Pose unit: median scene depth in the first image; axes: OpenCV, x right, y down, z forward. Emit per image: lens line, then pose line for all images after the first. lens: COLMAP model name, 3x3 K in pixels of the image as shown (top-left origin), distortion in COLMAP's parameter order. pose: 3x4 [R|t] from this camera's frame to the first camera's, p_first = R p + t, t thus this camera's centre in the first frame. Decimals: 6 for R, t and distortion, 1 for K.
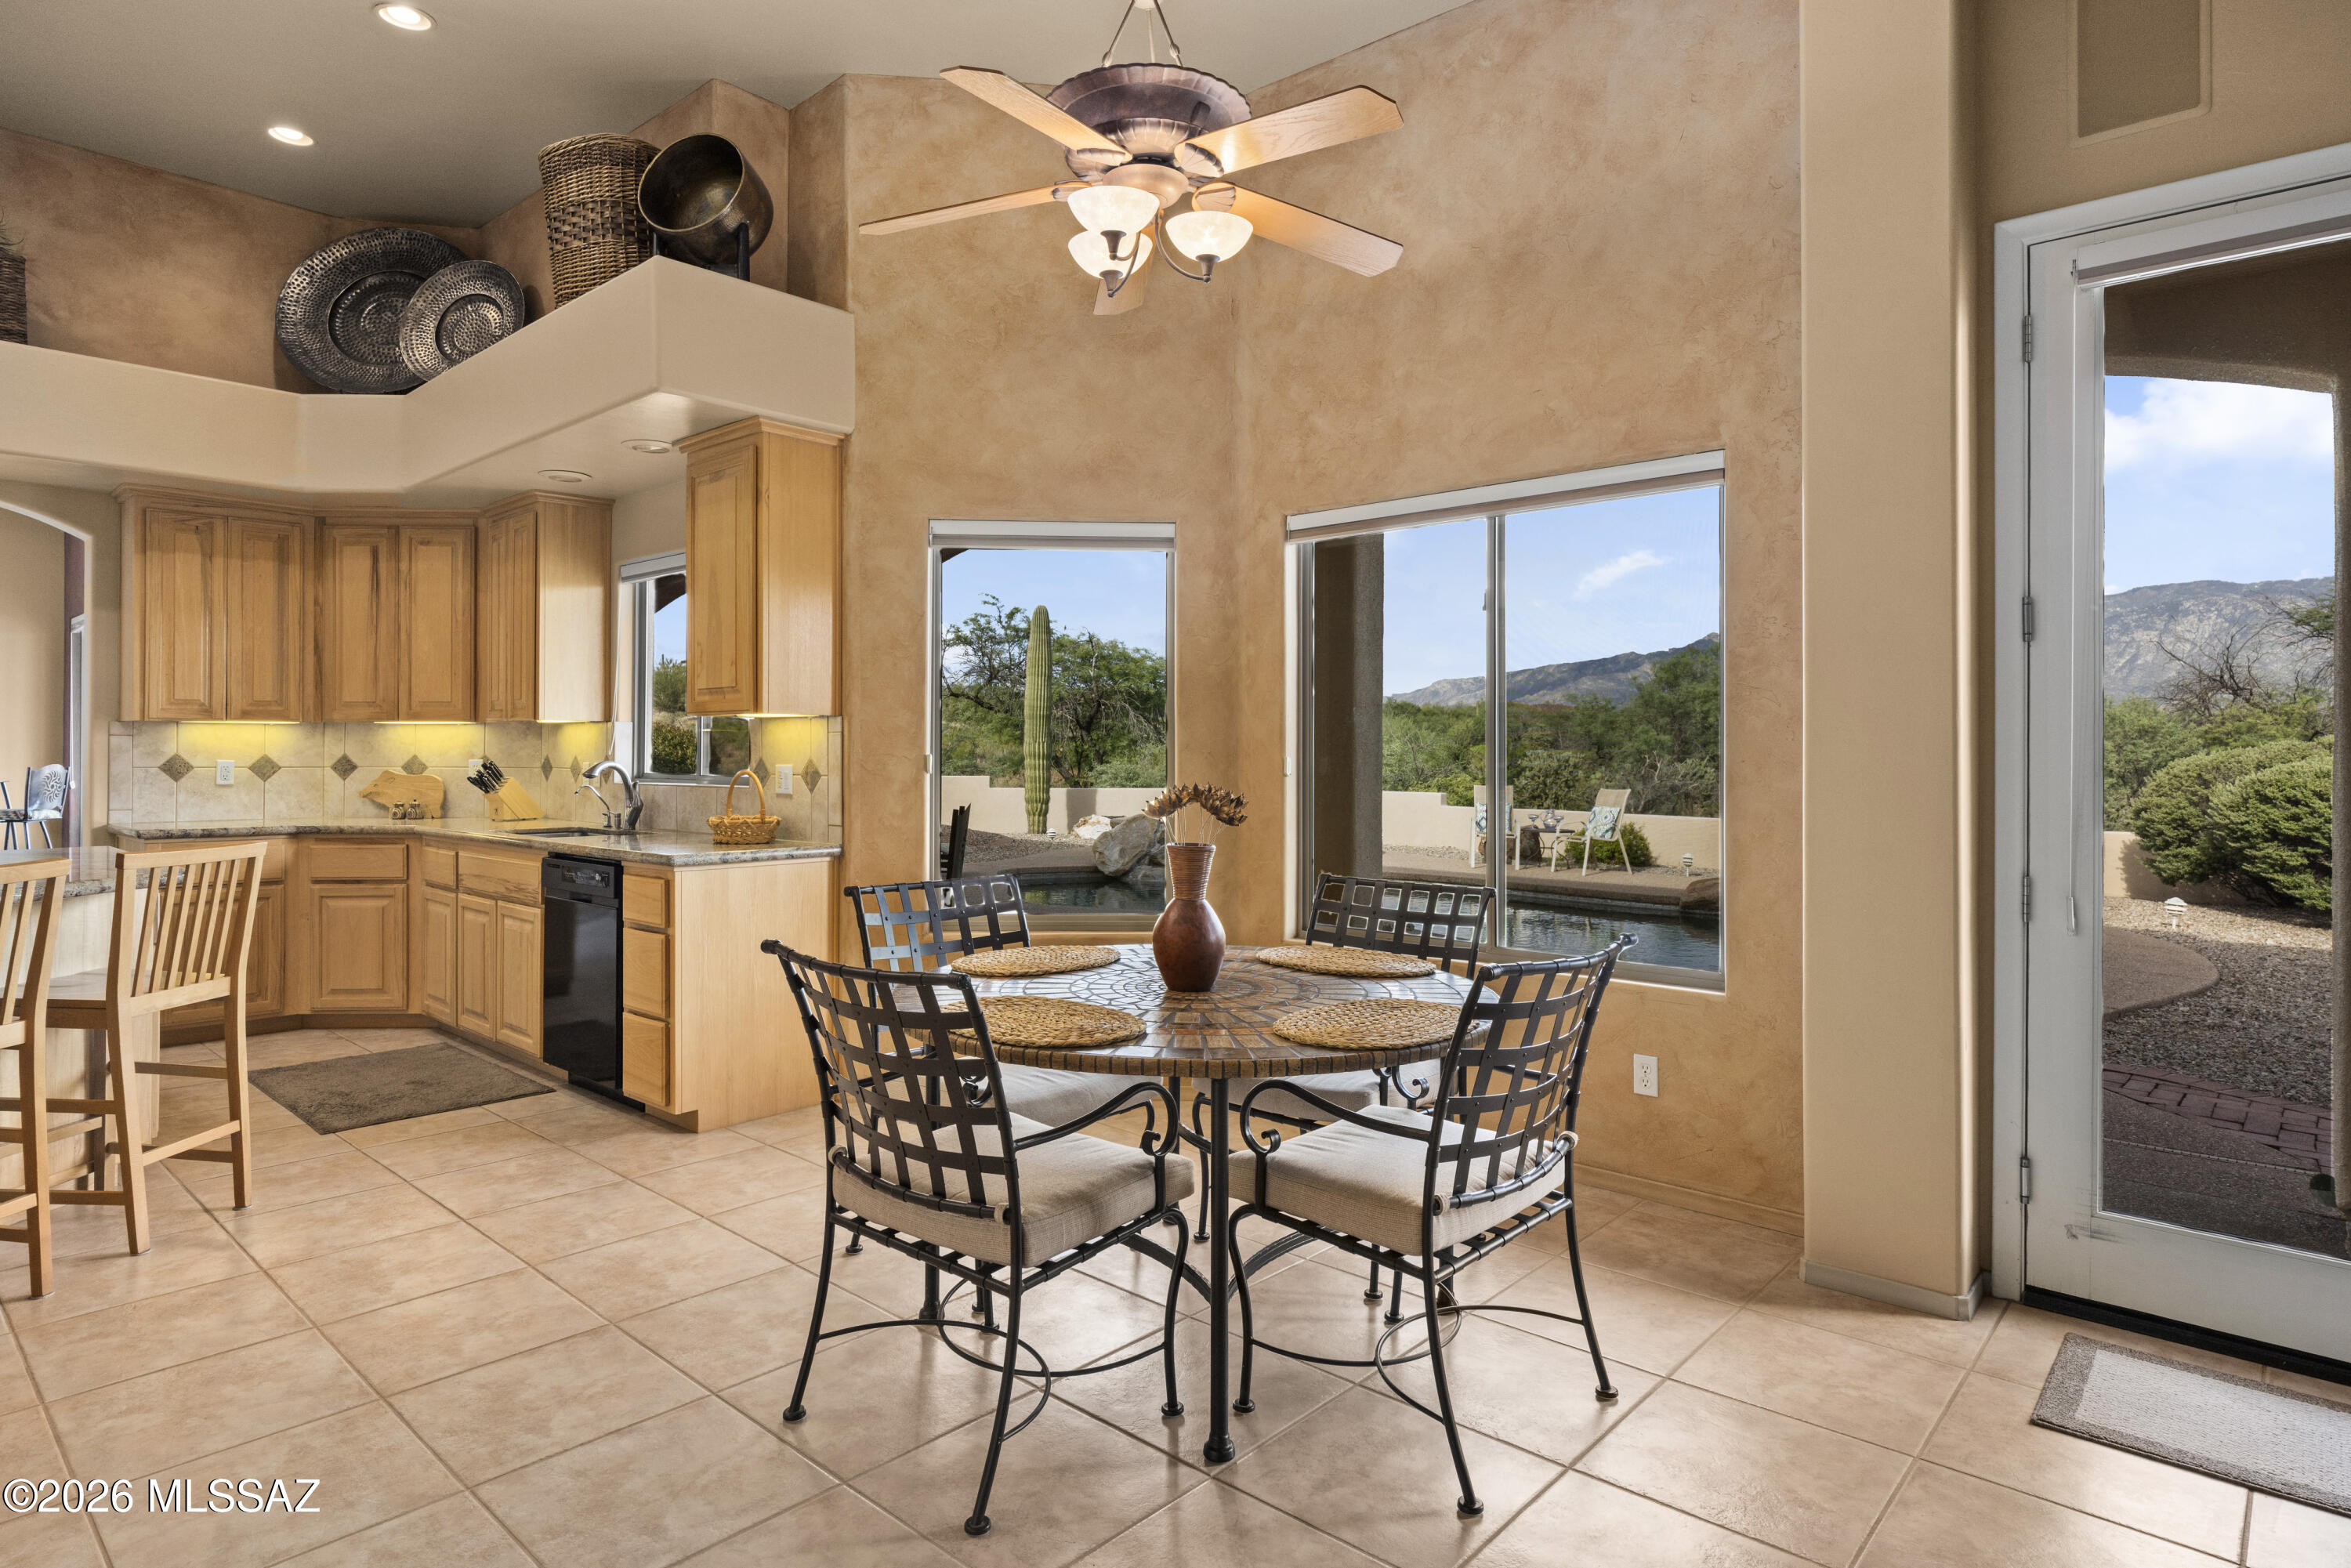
lens RADIAL K [[1287.2, 0, 1167.2], [0, 1287.2, 748.1], [0, 0, 1]] dist [0.001014, -0.001052]
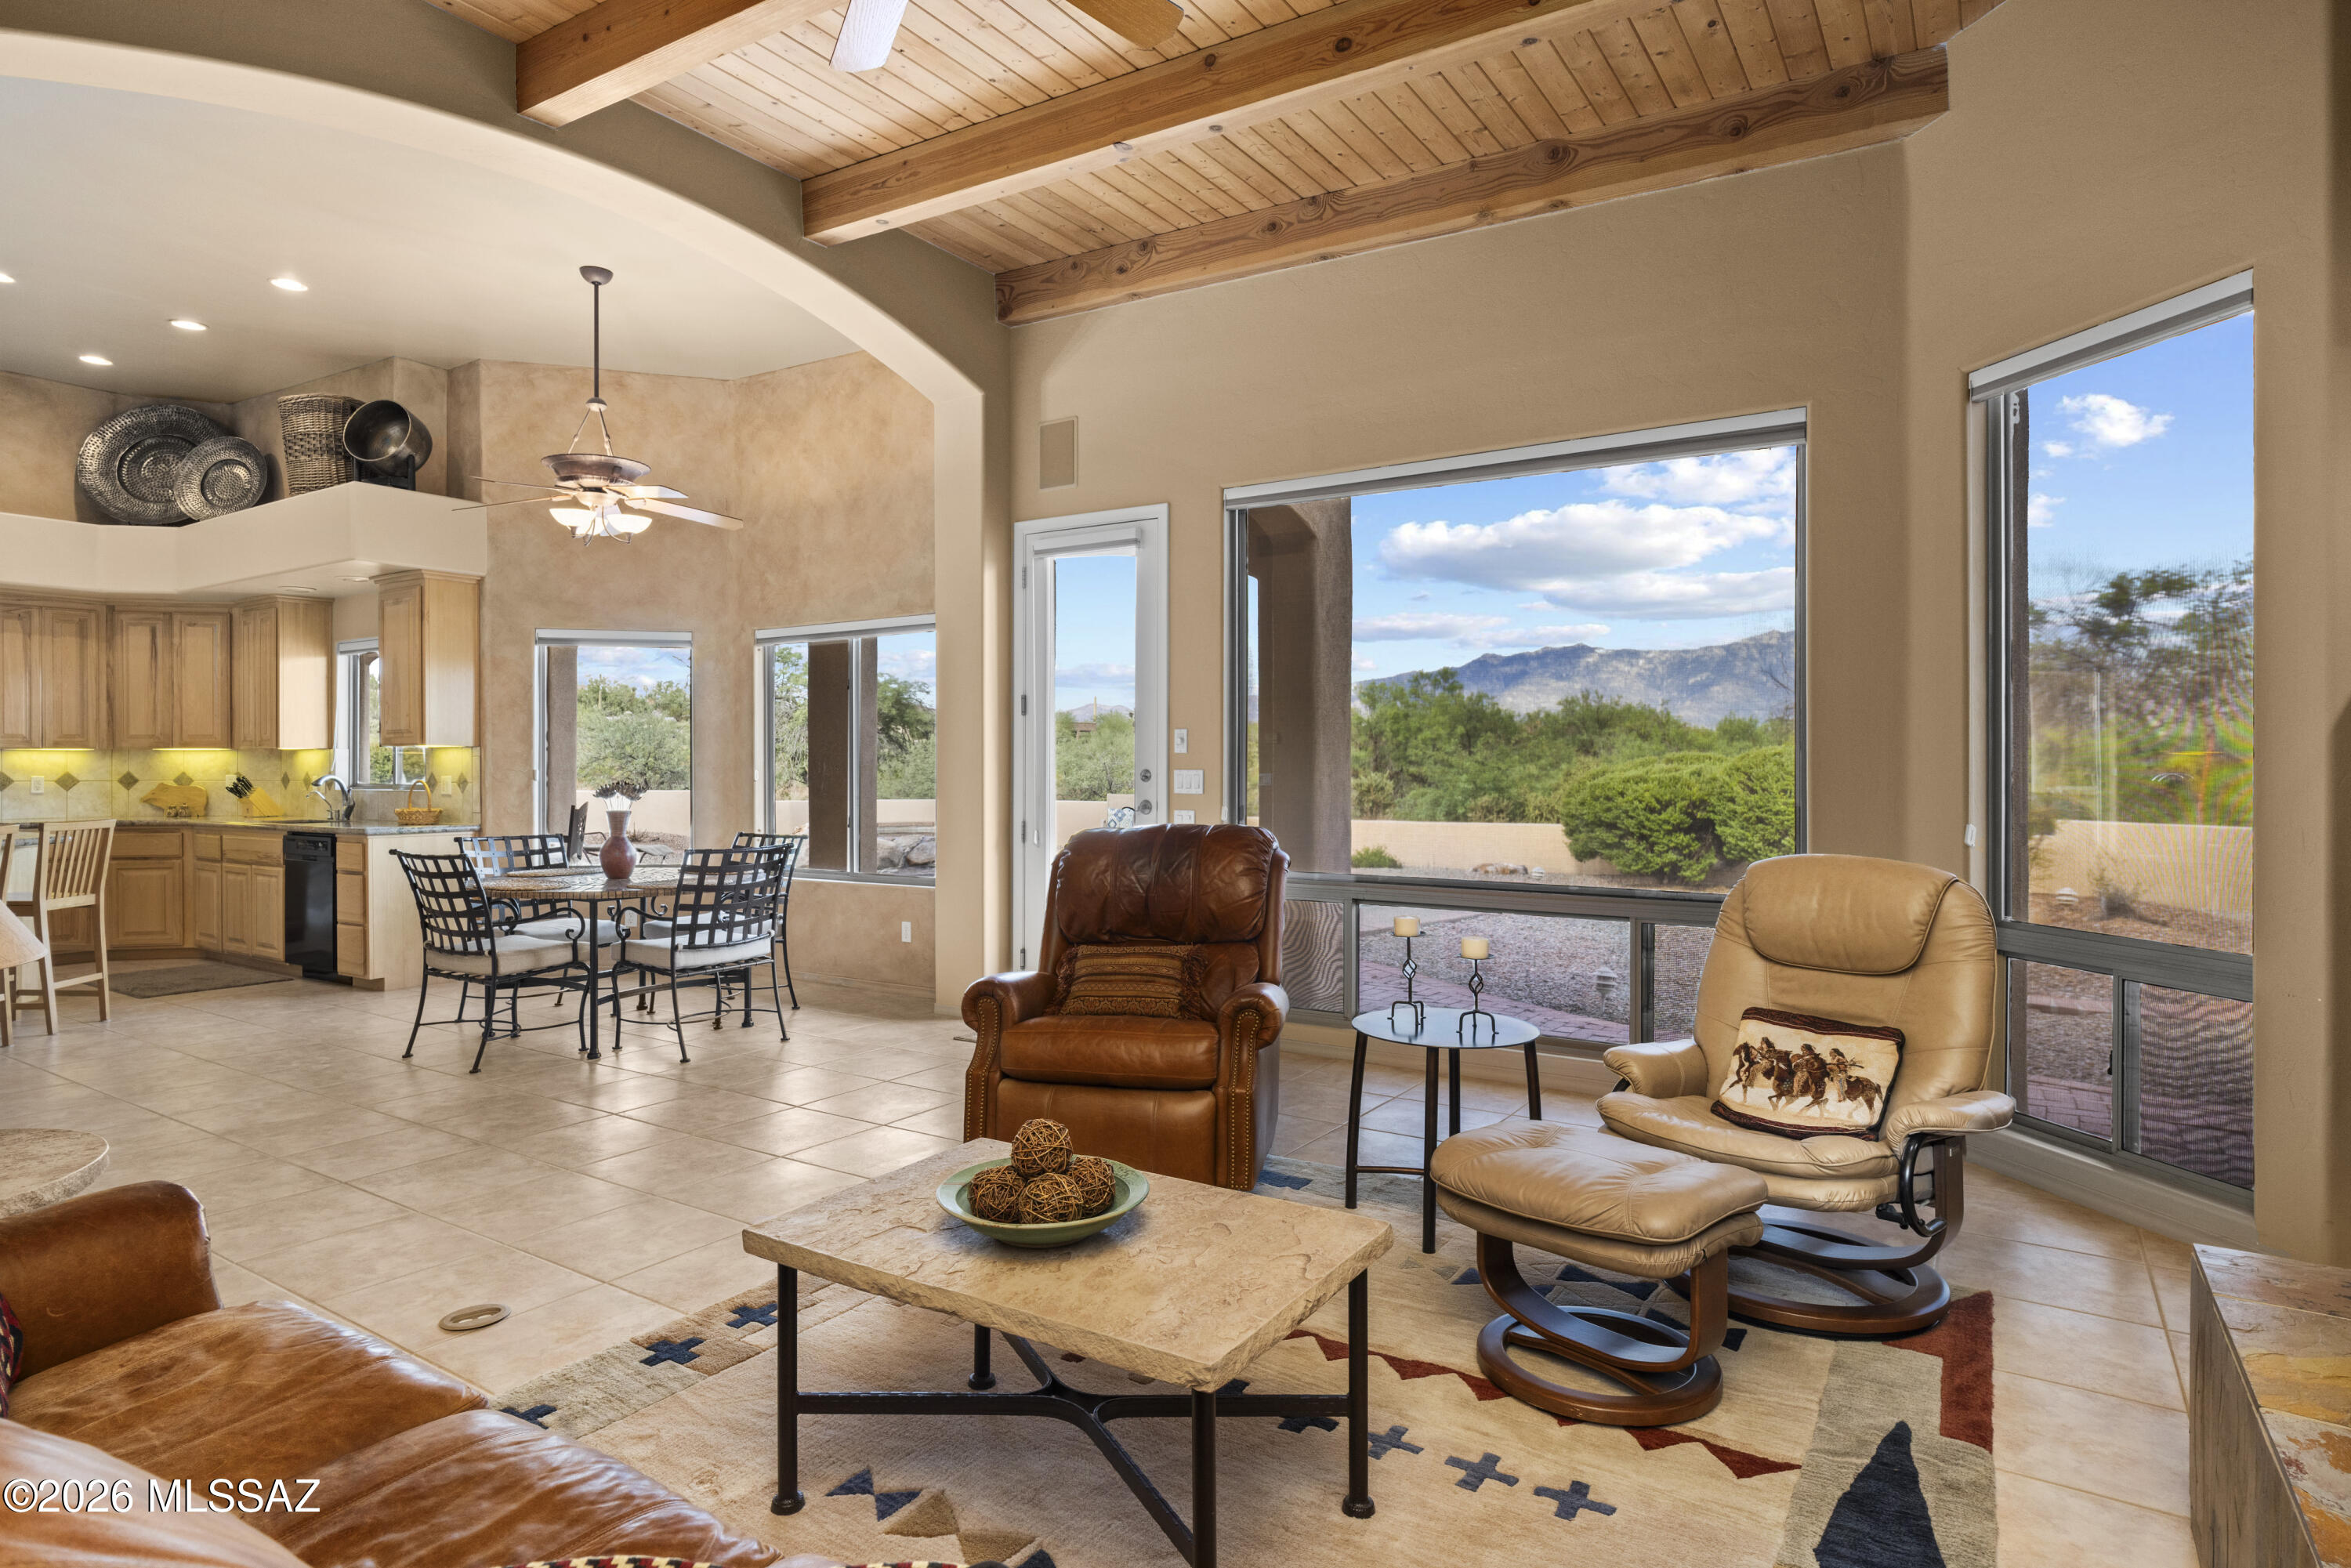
lens RADIAL K [[1287.2, 0, 1175.8], [0, 1287.2, 773.4], [0, 0, 1]] dist [0.001014, -0.001052]
pose [[0.987743, -0.004609, 0.156019, 0.365280], [0.003339, 0.999959, 0.008396, -0.001401], [-0.156051, -0.007772, 0.987718, -0.762570]]
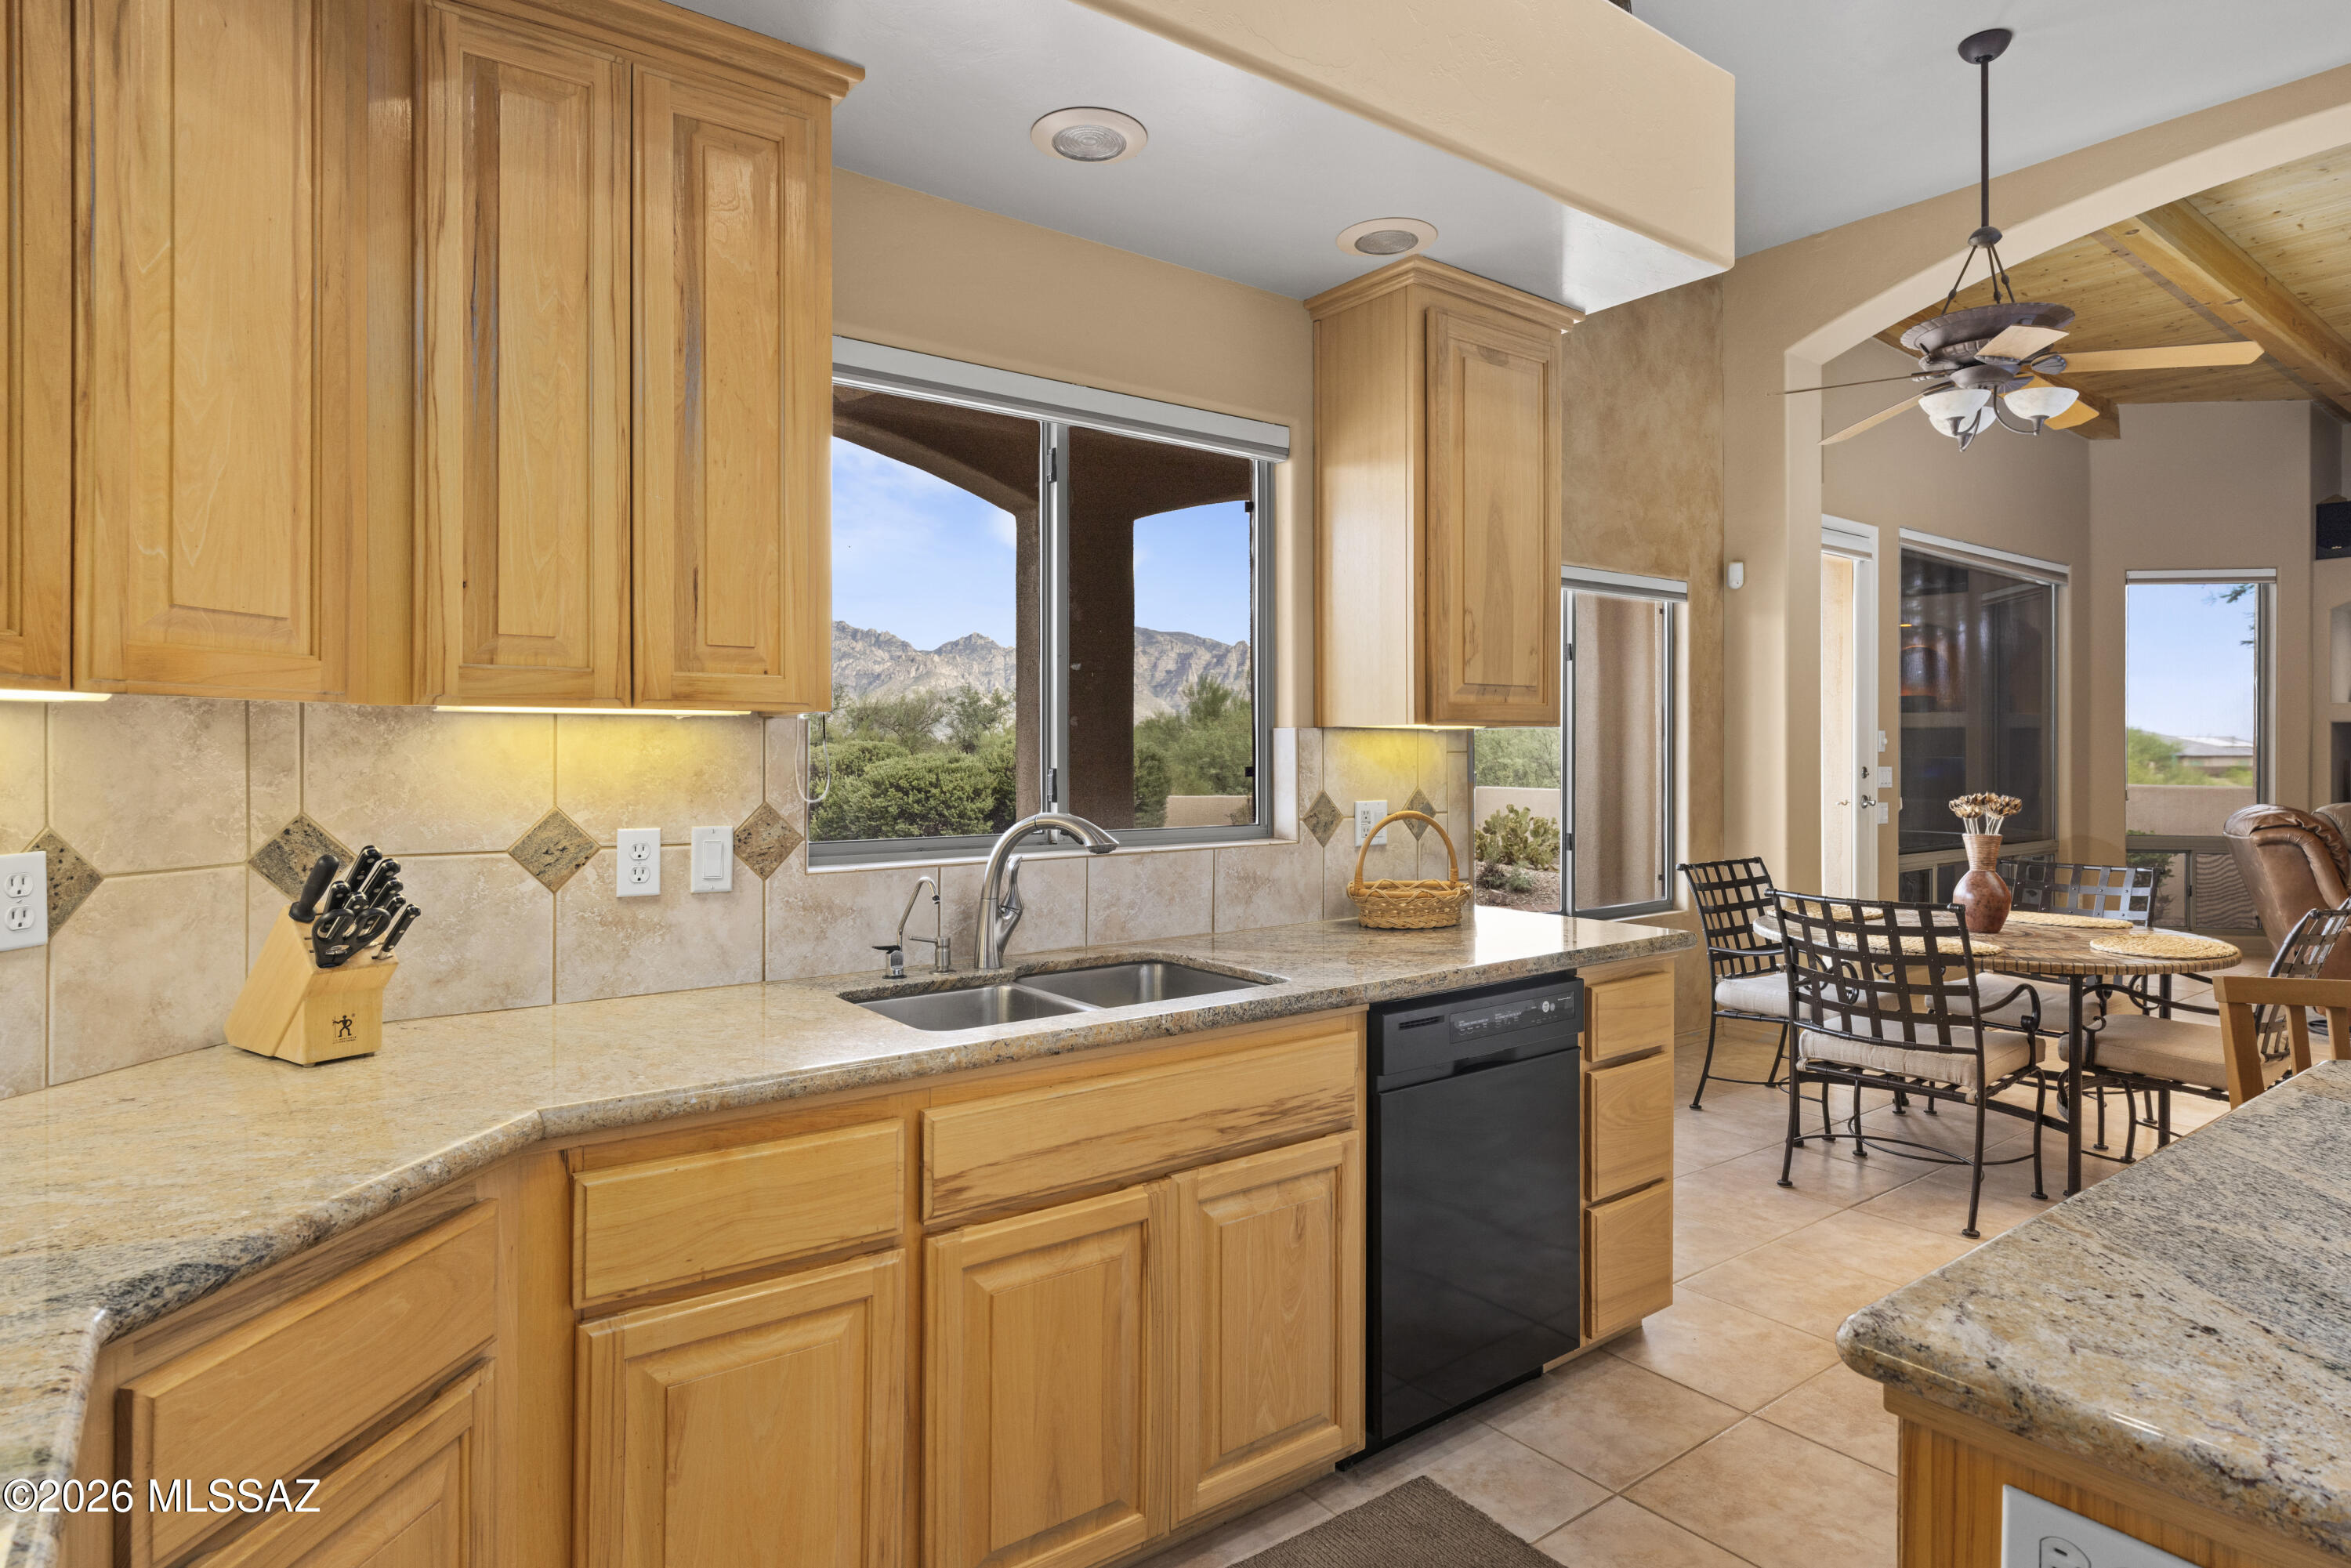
lens RADIAL K [[1287.2, 0, 1181.4], [0, 1287.2, 745.5], [0, 0, 1]] dist [0.001014, -0.001052]
pose [[0.183337, 0.000945, 0.983050, -0.983161], [-0.003734, 0.999993, -0.000265, -0.015253], [-0.983043, -0.003622, 0.183339, 1.002621]]
